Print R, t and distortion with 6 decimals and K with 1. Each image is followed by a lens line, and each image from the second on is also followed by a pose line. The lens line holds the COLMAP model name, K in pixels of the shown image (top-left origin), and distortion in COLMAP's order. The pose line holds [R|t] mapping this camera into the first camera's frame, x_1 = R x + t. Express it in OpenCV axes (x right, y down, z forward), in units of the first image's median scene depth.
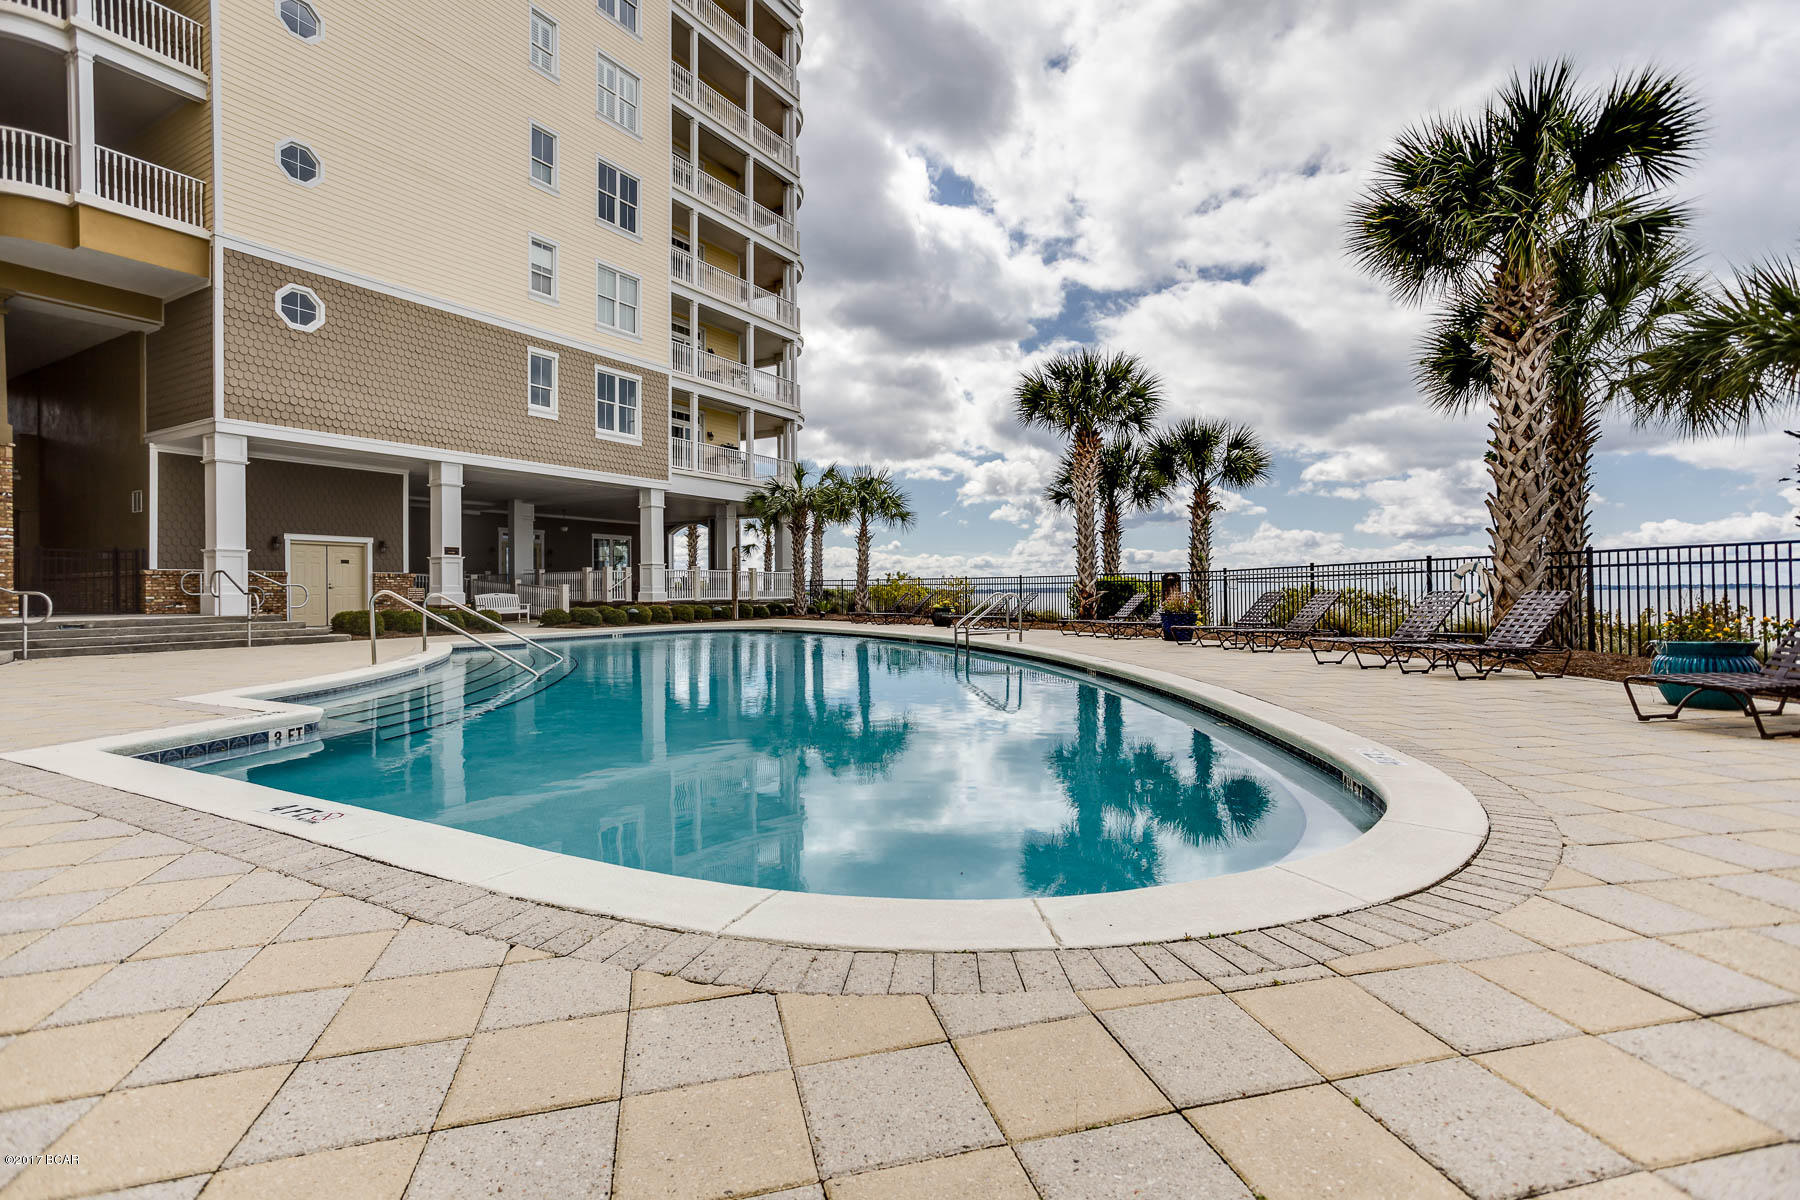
lens RADIAL K [[865.7, 0, 942.2], [0, 865.7, 585.8], [0, 0, 1]] dist [-0.030224, 0.002108]
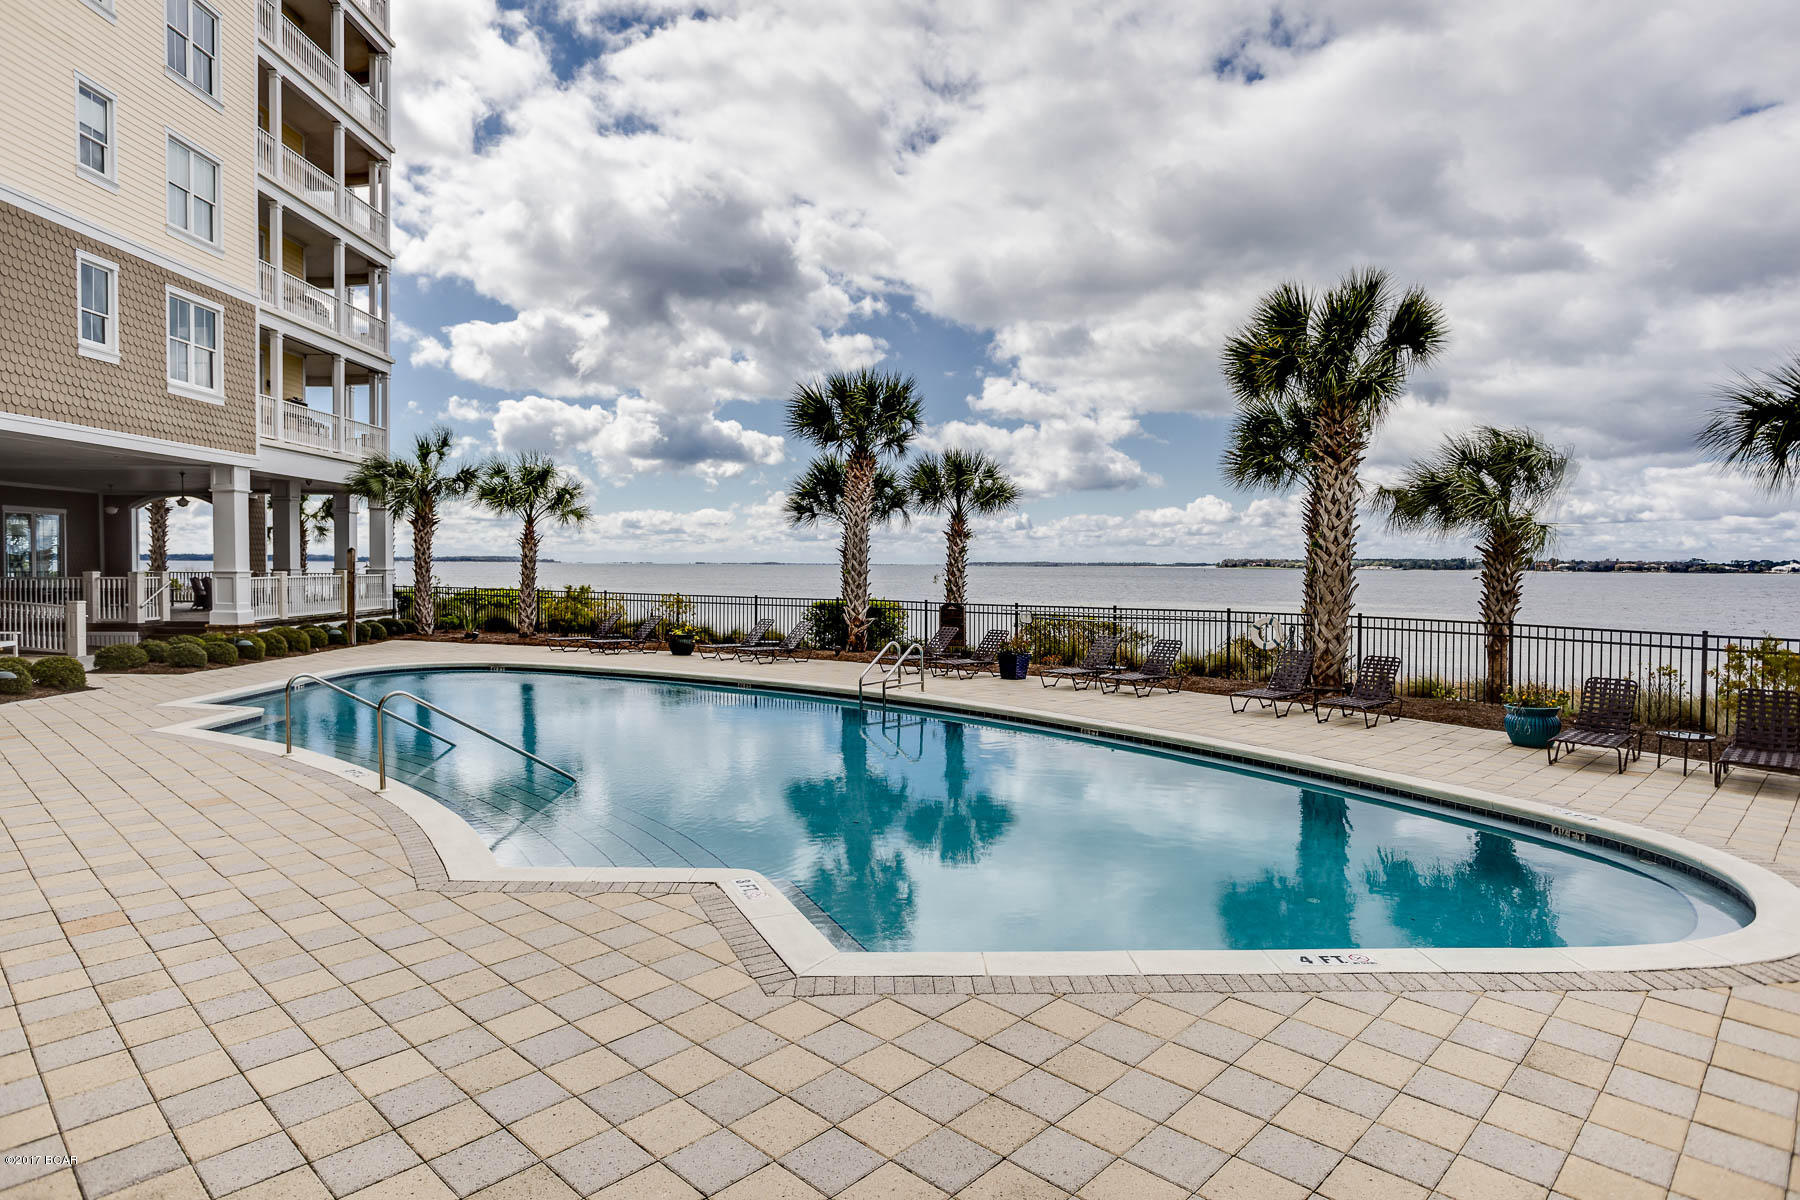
lens RADIAL K [[1033.8, 0, 915.9], [0, 1033.8, 572.7], [0, 0, 1]] dist [-0.000437, 0.001771]
pose [[0.855273, 0.010466, 0.518073, -0.308100], [-0.022435, 0.999606, 0.016844, -0.053079], [-0.517692, -0.026030, 0.855171, -0.020264]]
